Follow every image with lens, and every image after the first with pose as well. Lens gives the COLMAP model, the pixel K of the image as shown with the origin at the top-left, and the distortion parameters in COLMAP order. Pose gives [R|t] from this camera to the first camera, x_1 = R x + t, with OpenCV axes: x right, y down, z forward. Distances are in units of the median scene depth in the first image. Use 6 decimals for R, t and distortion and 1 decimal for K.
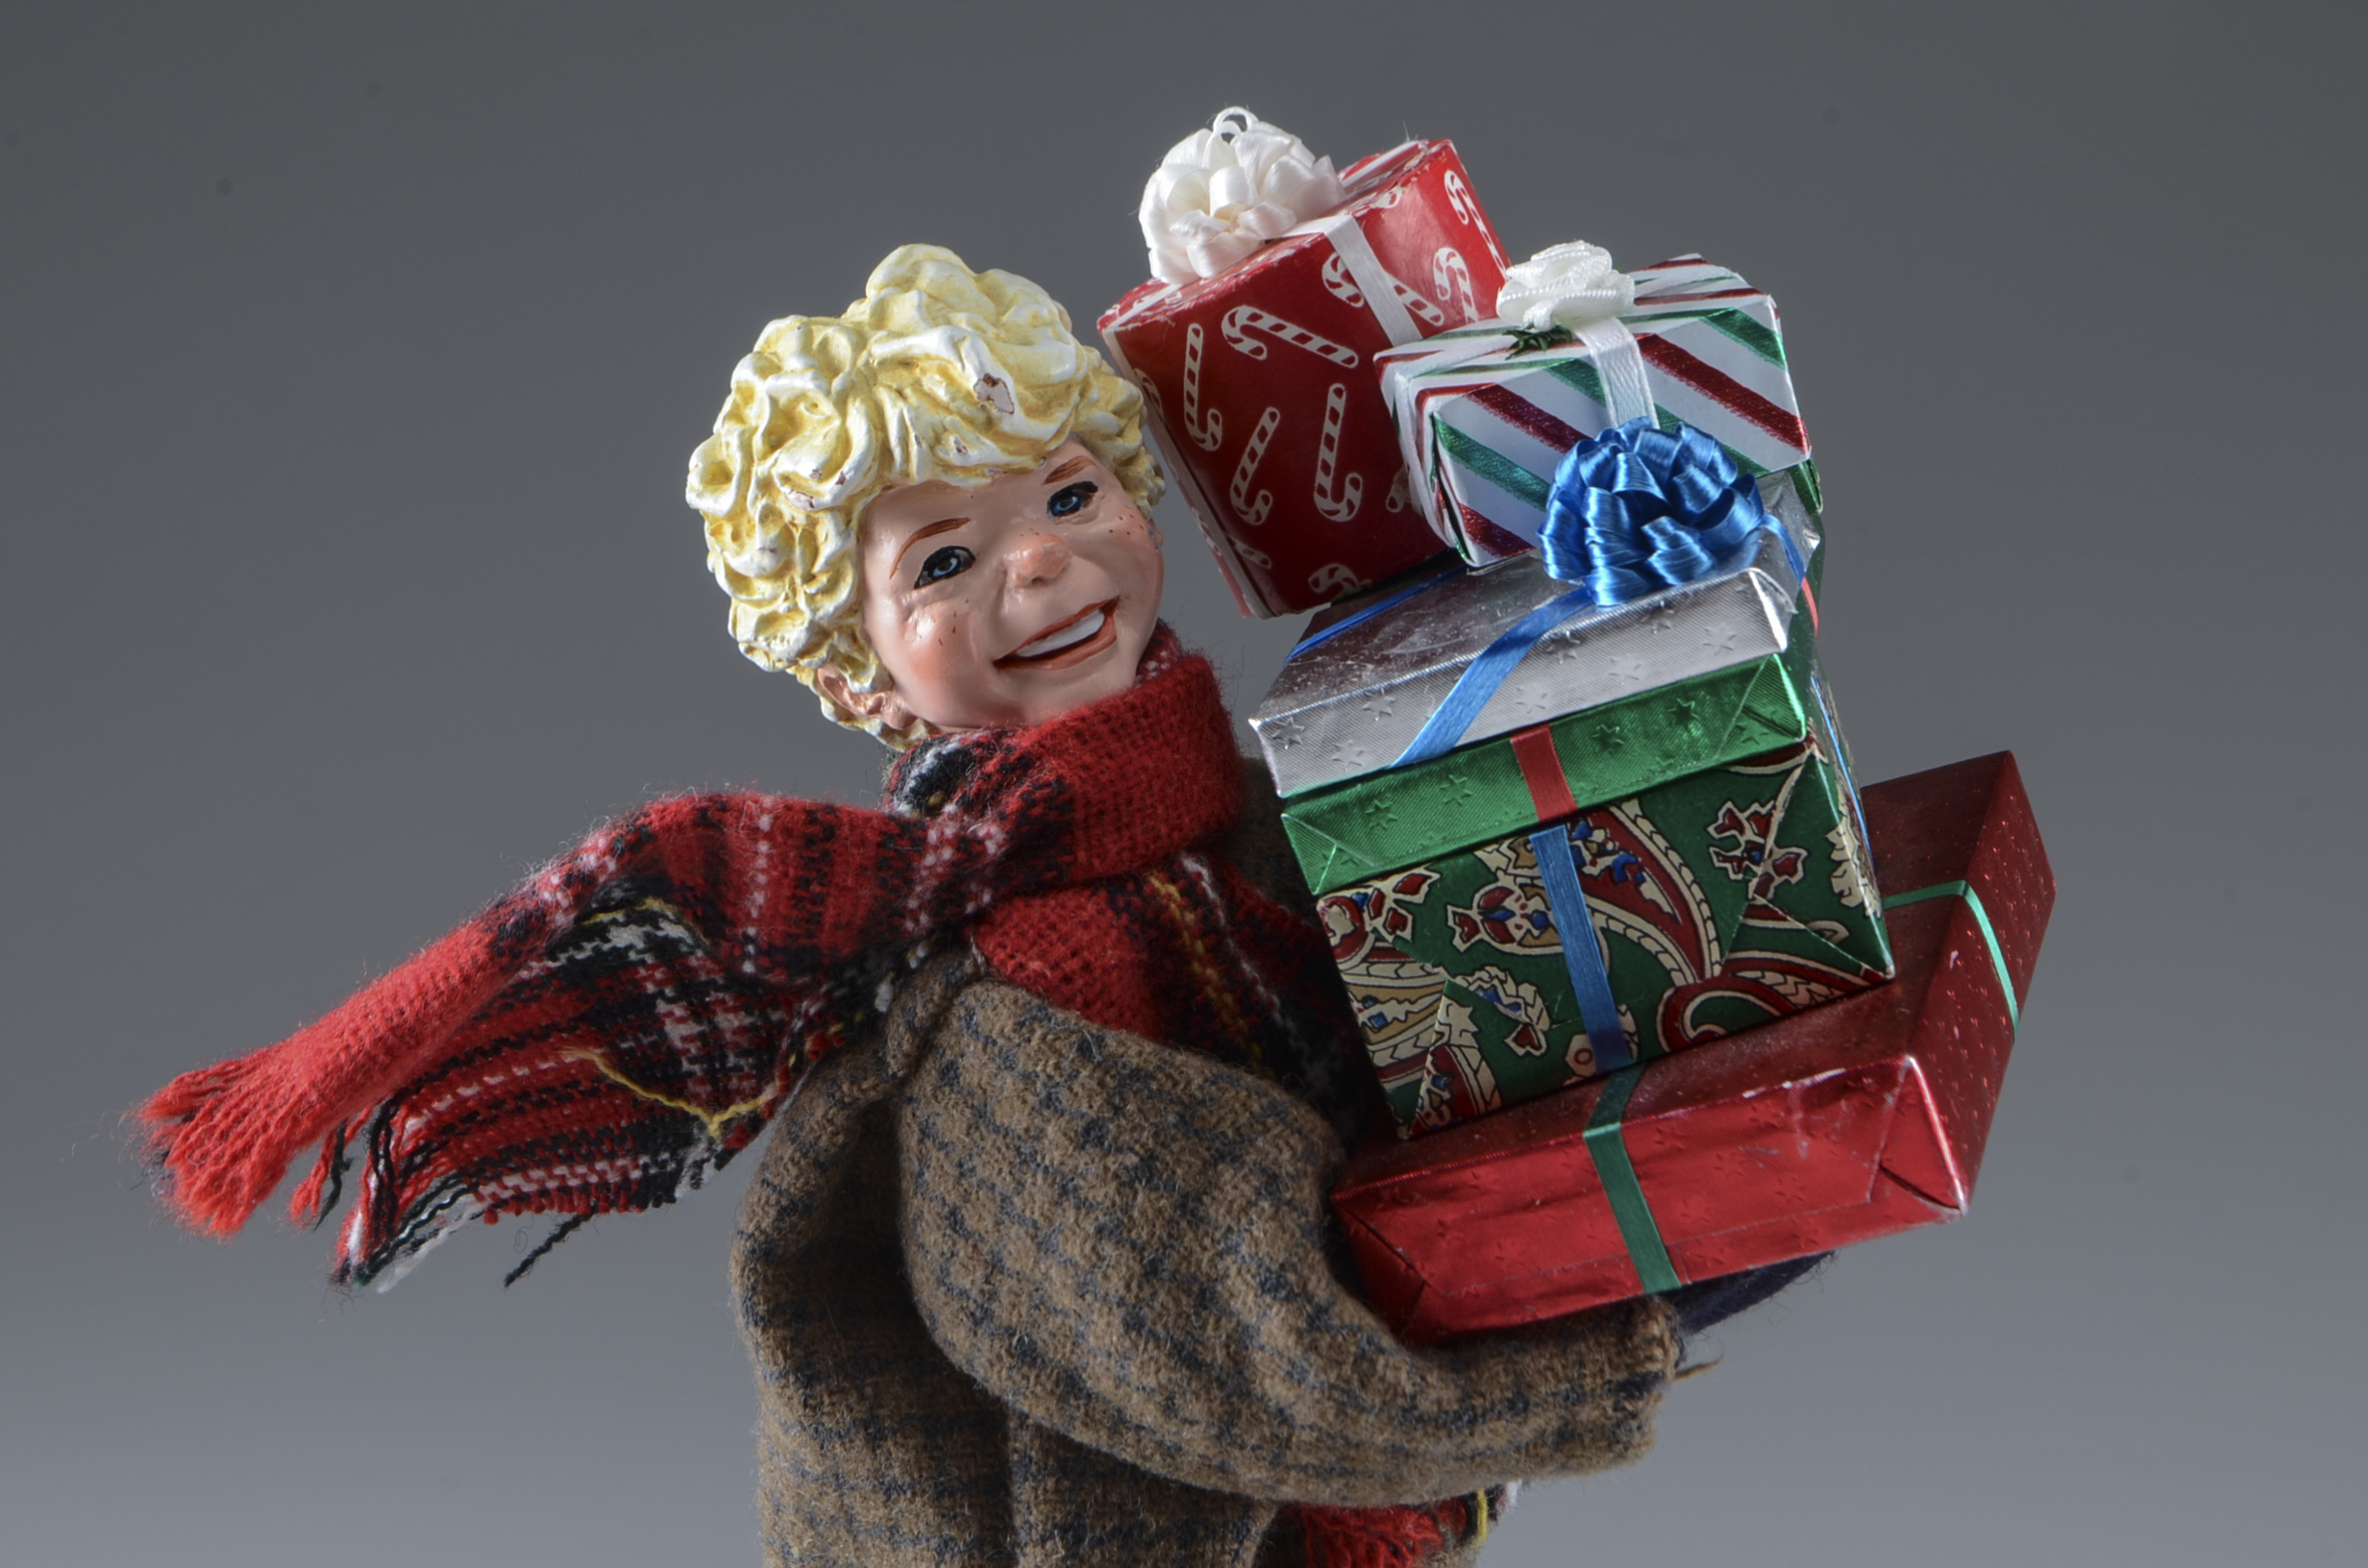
lens RADIAL K [[5218.5, 0, 1184.0], [0, 5218.5, 784.0], [0, 0, 1]] dist [-0.085749, -0.048959]
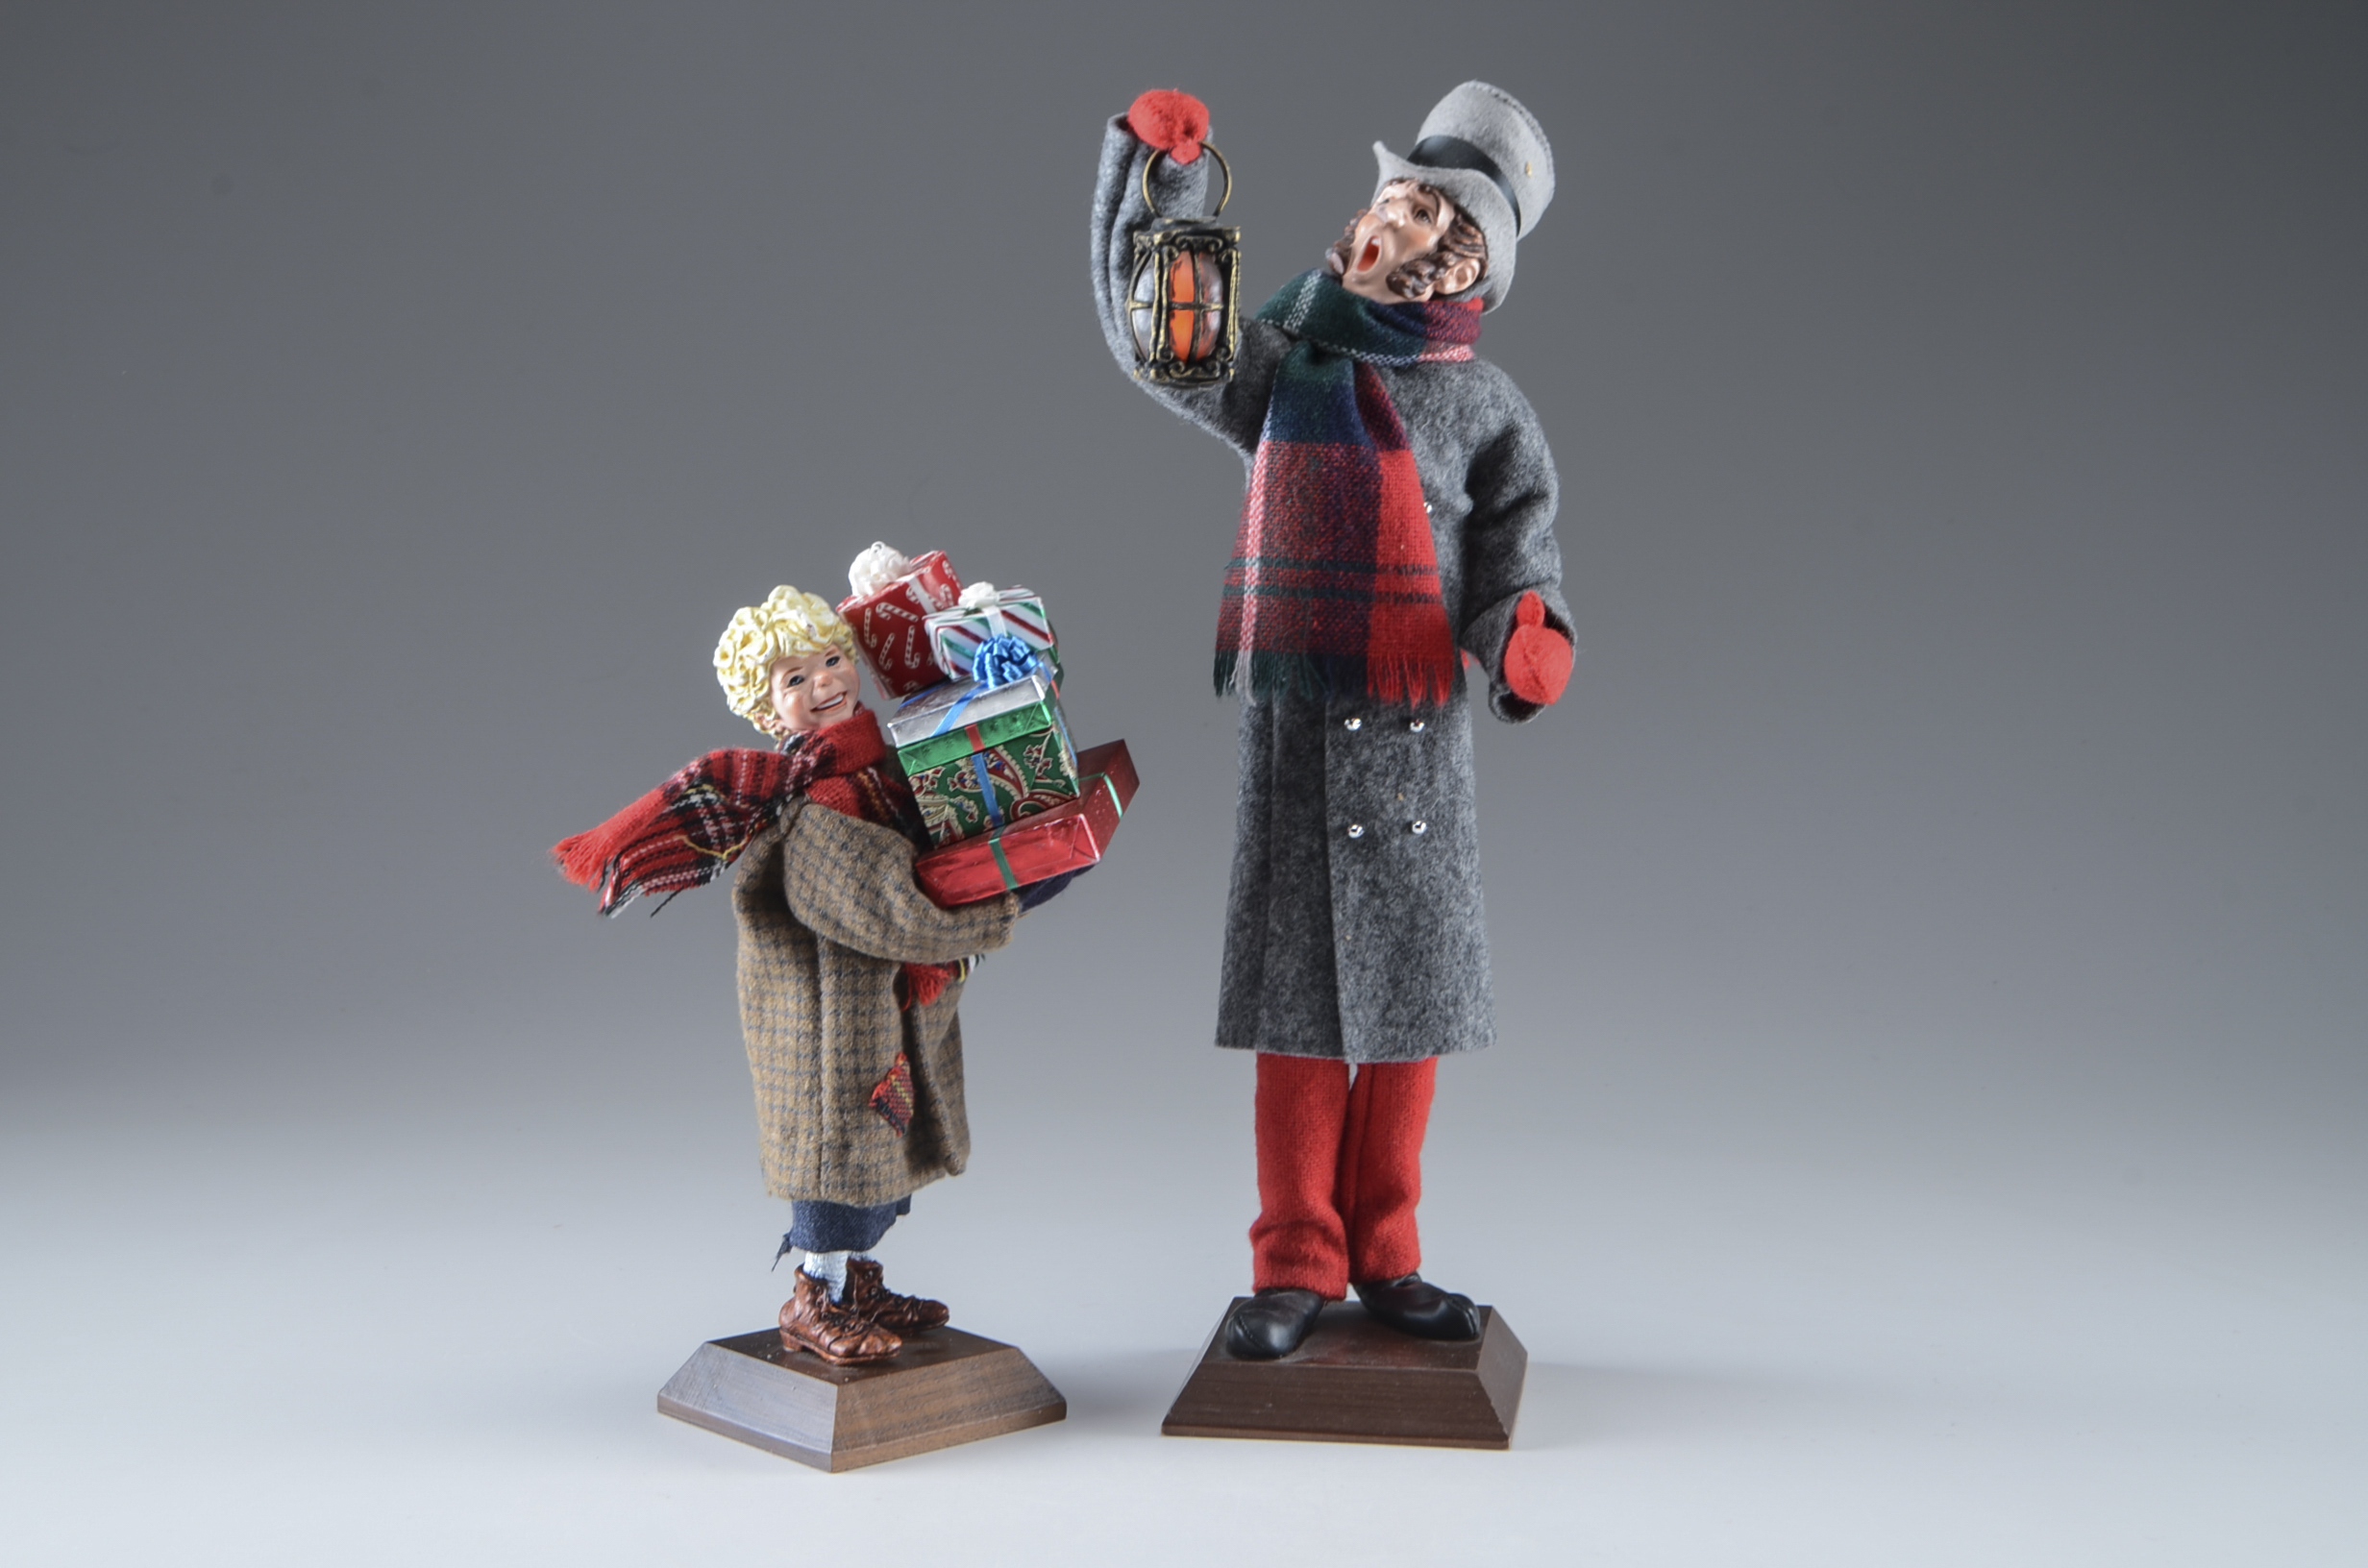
lens RADIAL K [[4243.1, 0, 1184.0], [0, 4243.1, 784.0], [0, 0, 1]] dist [0.023026, 0.000026]
pose [[0.994659, -0.016560, 0.101876, -0.076855], [0.021804, 0.998482, -0.050573, 0.167902], [-0.100884, 0.052524, 0.993511, -1.735627]]
